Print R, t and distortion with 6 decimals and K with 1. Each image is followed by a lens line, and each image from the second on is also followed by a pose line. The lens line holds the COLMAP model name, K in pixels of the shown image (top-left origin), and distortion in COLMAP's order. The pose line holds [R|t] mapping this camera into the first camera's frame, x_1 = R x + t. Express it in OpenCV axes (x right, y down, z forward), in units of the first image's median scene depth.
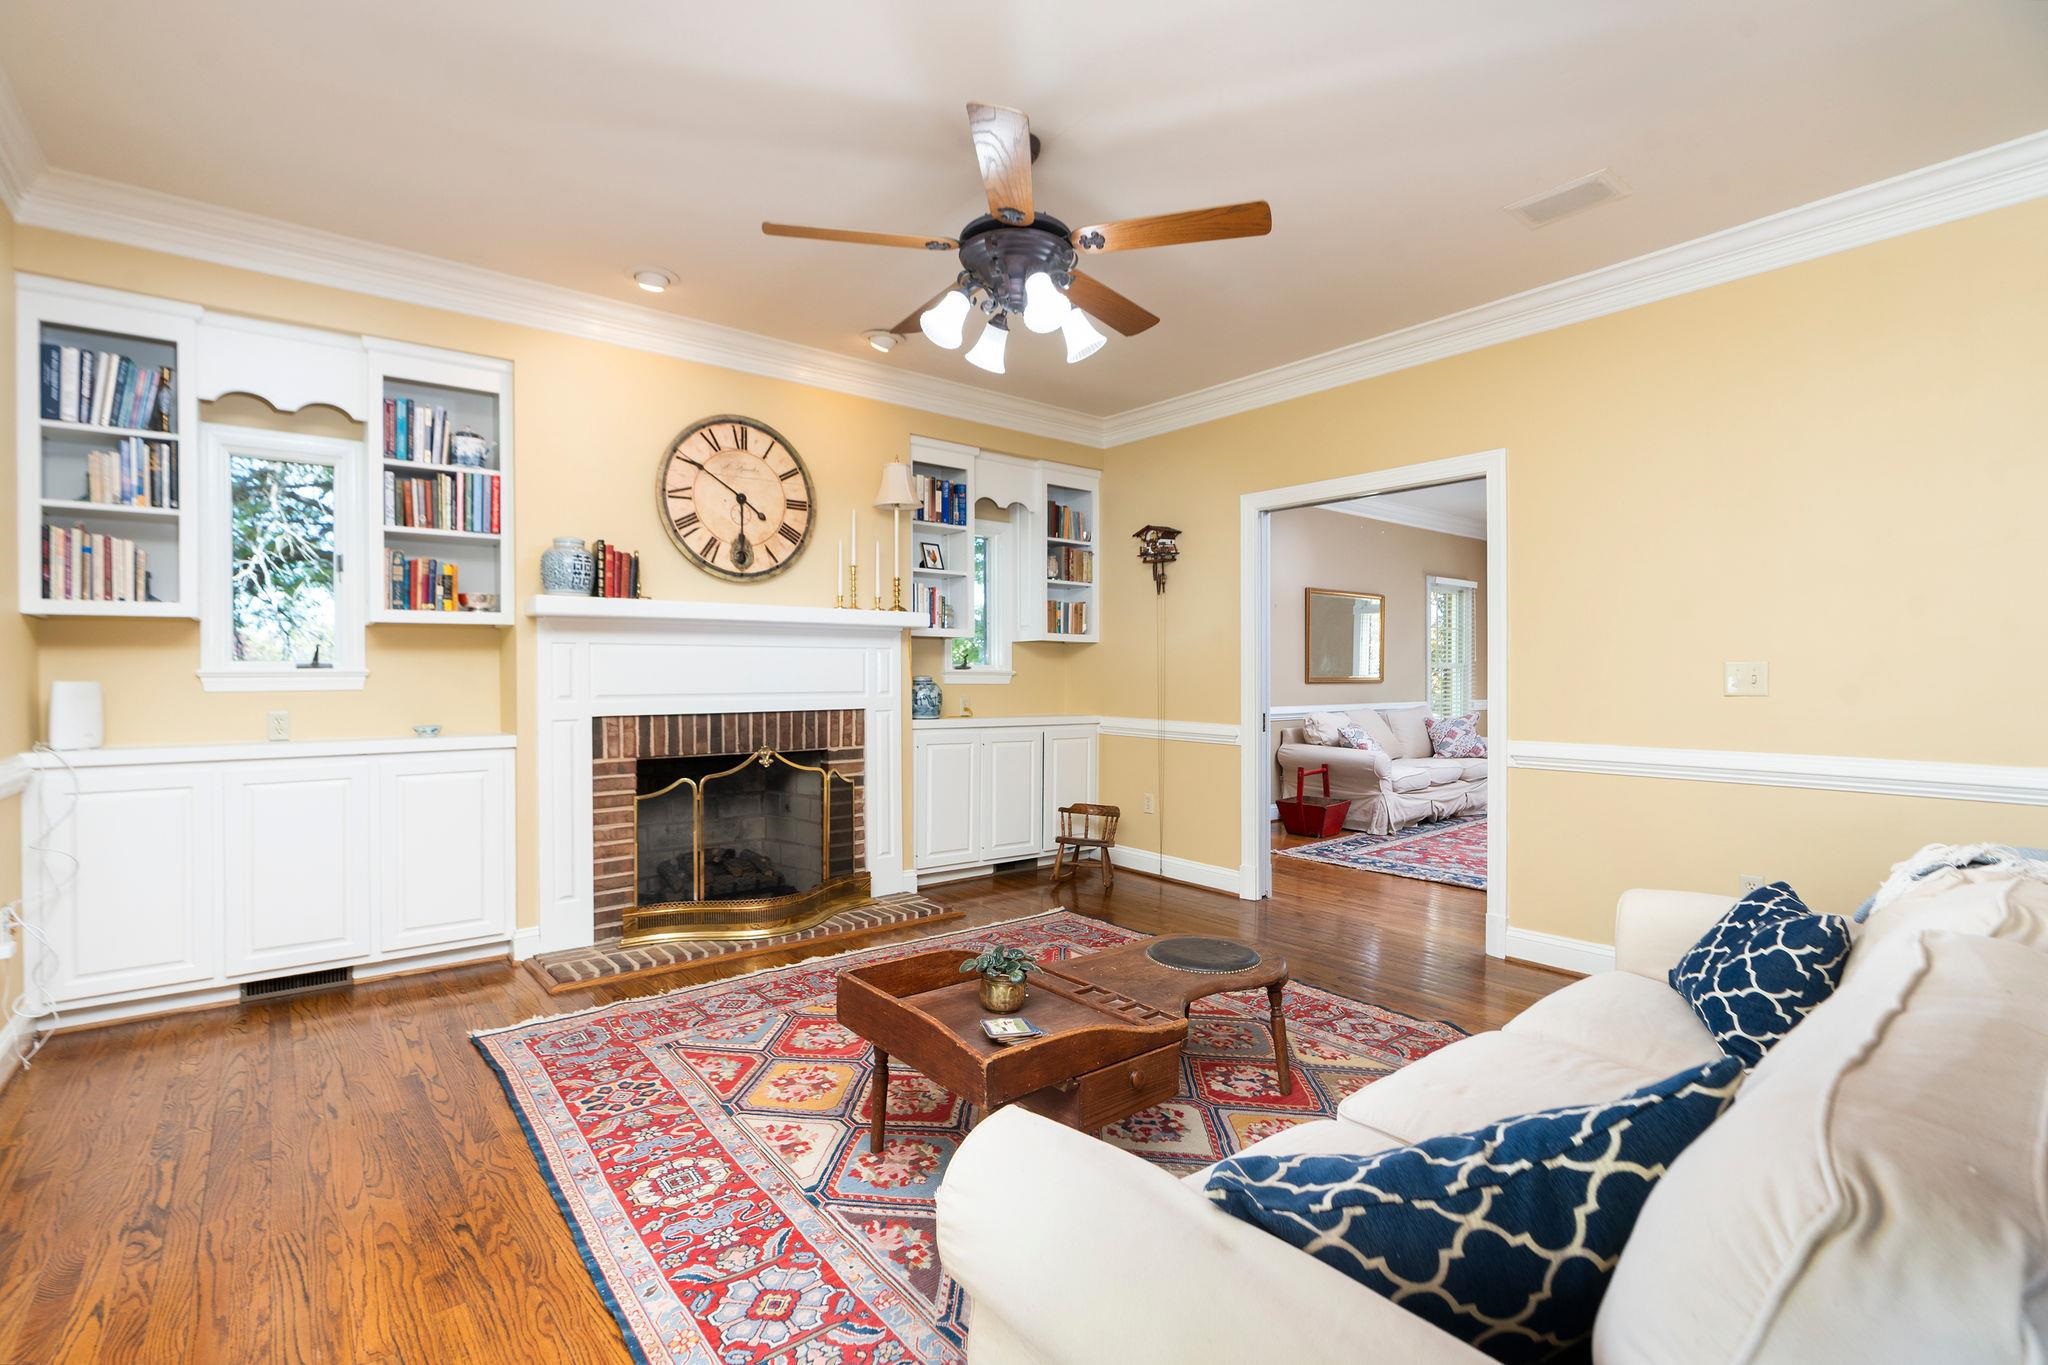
lens RADIAL K [[944.1, 0, 1016.4], [0, 944.1, 681.2], [0, 0, 1]] dist [-0.004070, 0.002257]
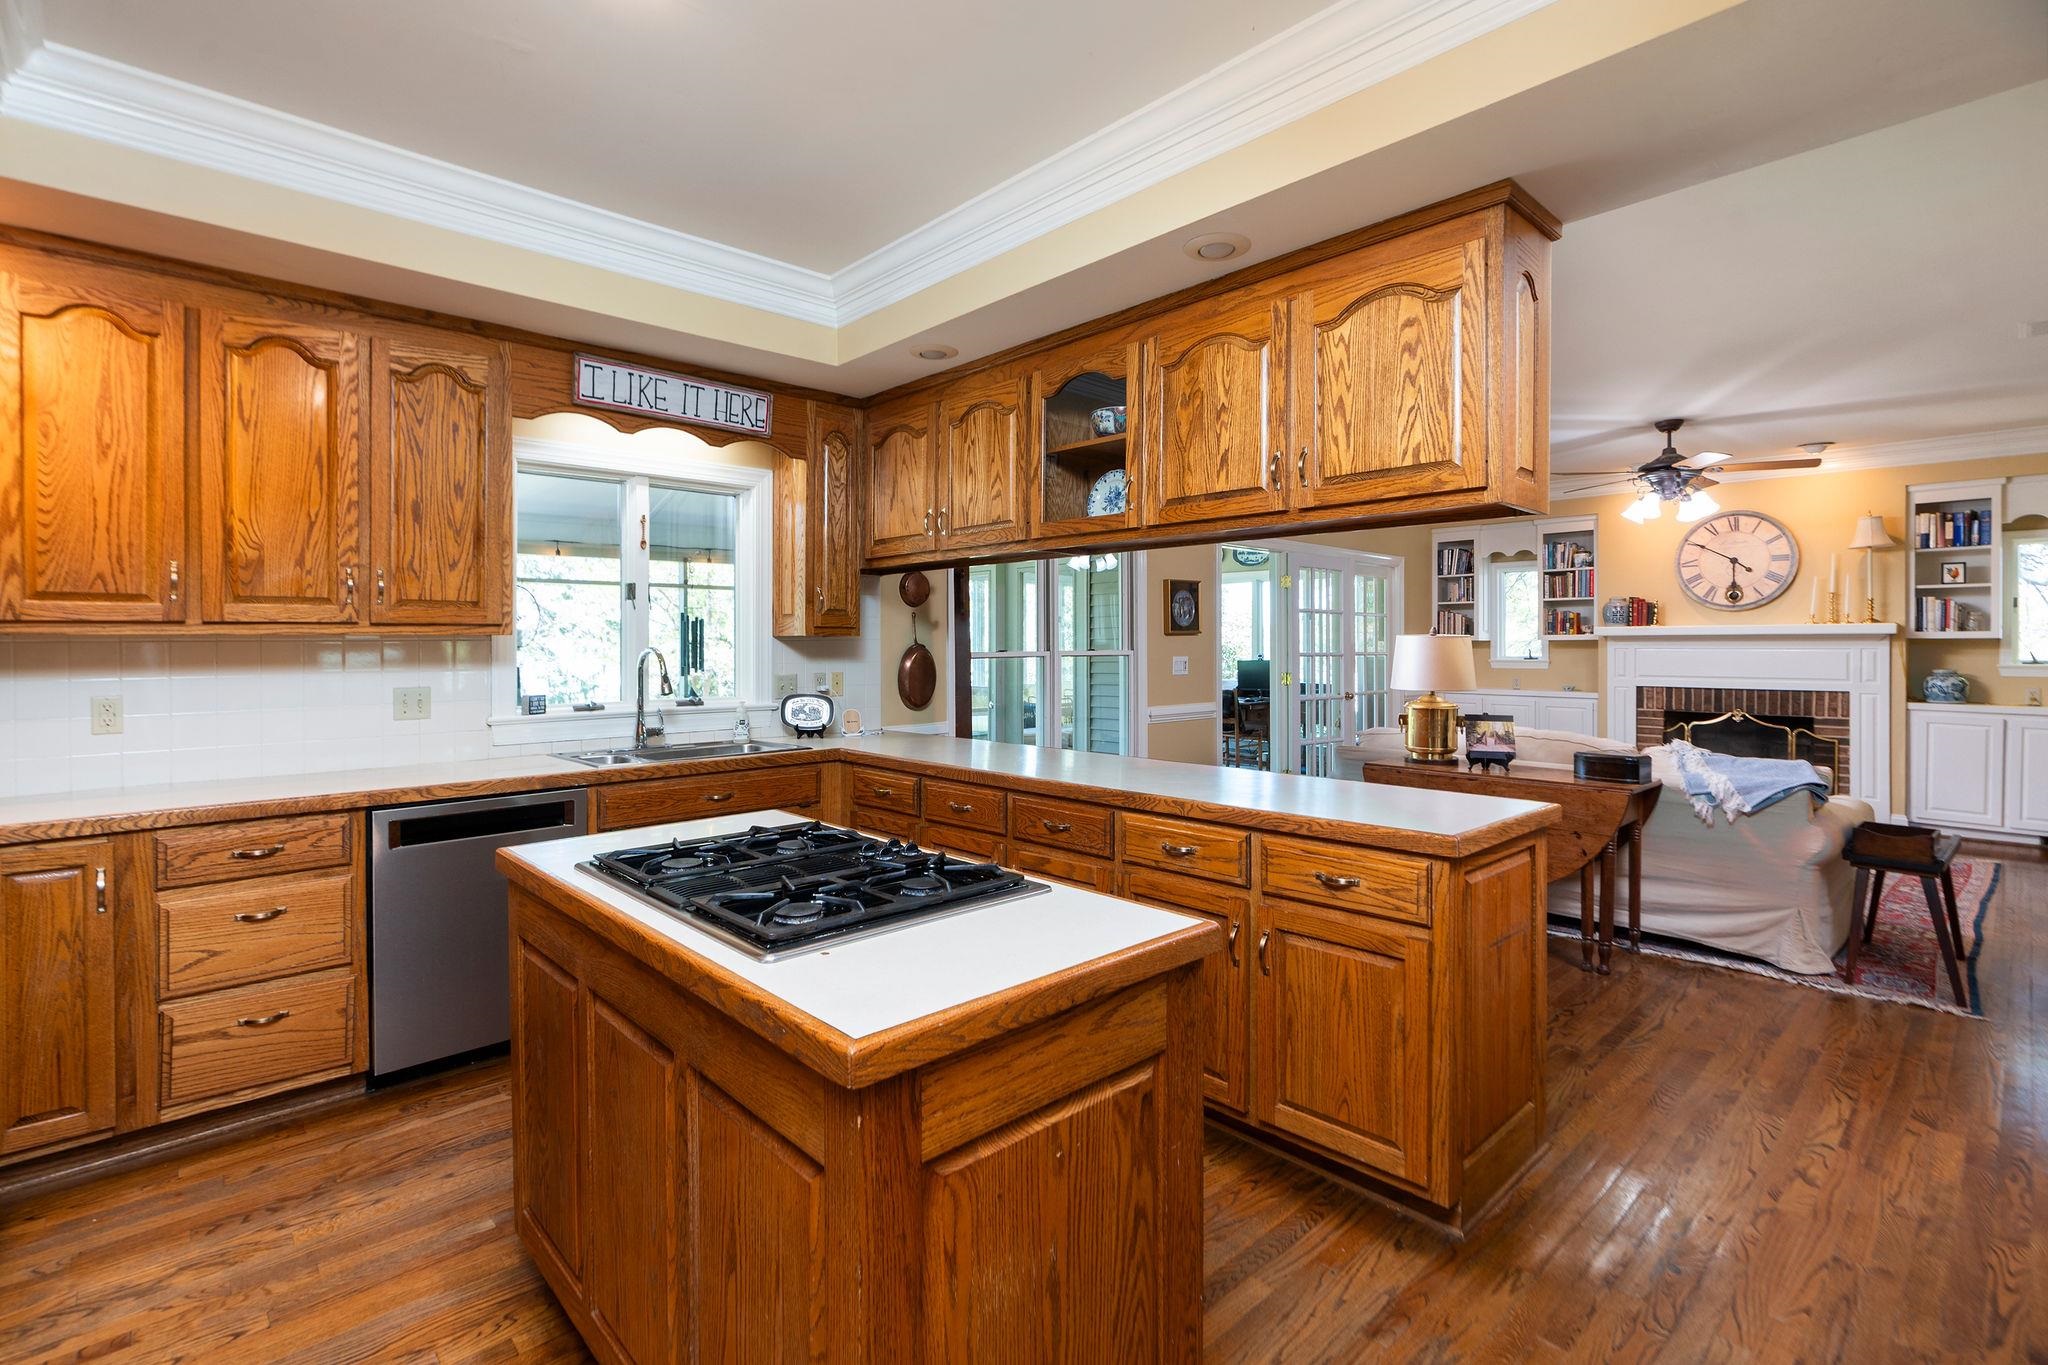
lens RADIAL K [[944.1, 0, 1009.3], [0, 944.1, 638.0], [0, 0, 1]] dist [-0.004070, 0.002257]
pose [[0.086064, -0.003402, -0.996284, 1.277131], [-0.003731, 0.999986, -0.003737, -0.046086], [0.996283, 0.004039, 0.086050, -0.425362]]
